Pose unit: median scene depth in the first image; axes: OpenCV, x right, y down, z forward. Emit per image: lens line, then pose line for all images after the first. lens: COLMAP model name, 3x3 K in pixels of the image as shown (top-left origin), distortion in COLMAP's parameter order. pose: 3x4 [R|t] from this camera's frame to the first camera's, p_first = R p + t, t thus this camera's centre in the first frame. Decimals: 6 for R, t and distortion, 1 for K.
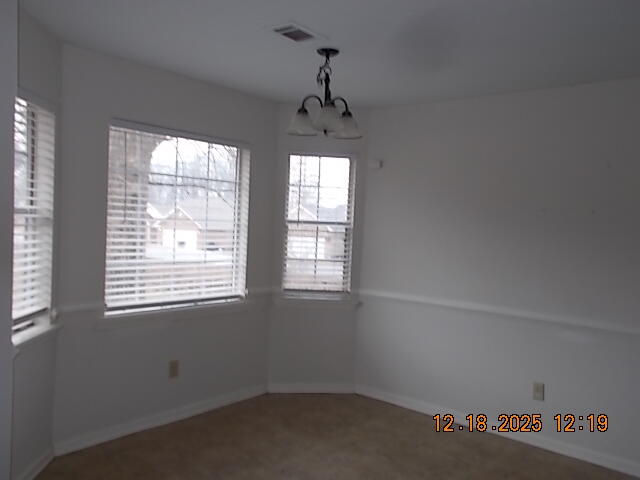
lens RADIAL K [[557.3, 0, 317.5], [0, 557.3, 240.1], [0, 0, 1]] dist [0.004160, 0.011448]
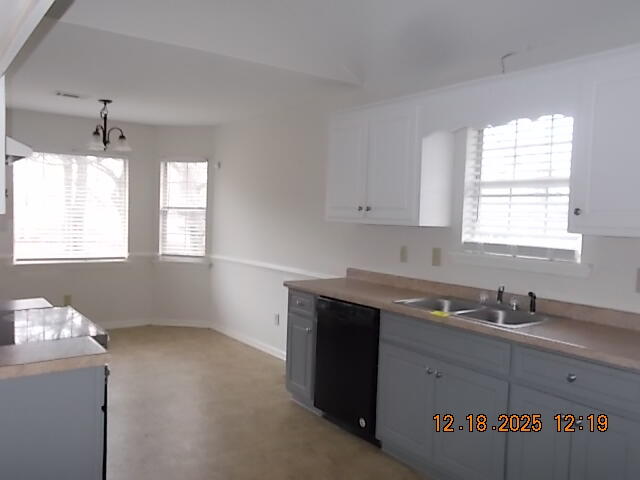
lens RADIAL K [[557.3, 0, 323.5], [0, 557.3, 240.2], [0, 0, 1]] dist [0.004160, 0.011448]
pose [[0.964793, -0.009933, -0.262824, 0.739764], [0.009347, 0.999950, -0.003479, 0.060878], [0.262845, 0.000900, 0.964838, -0.296607]]
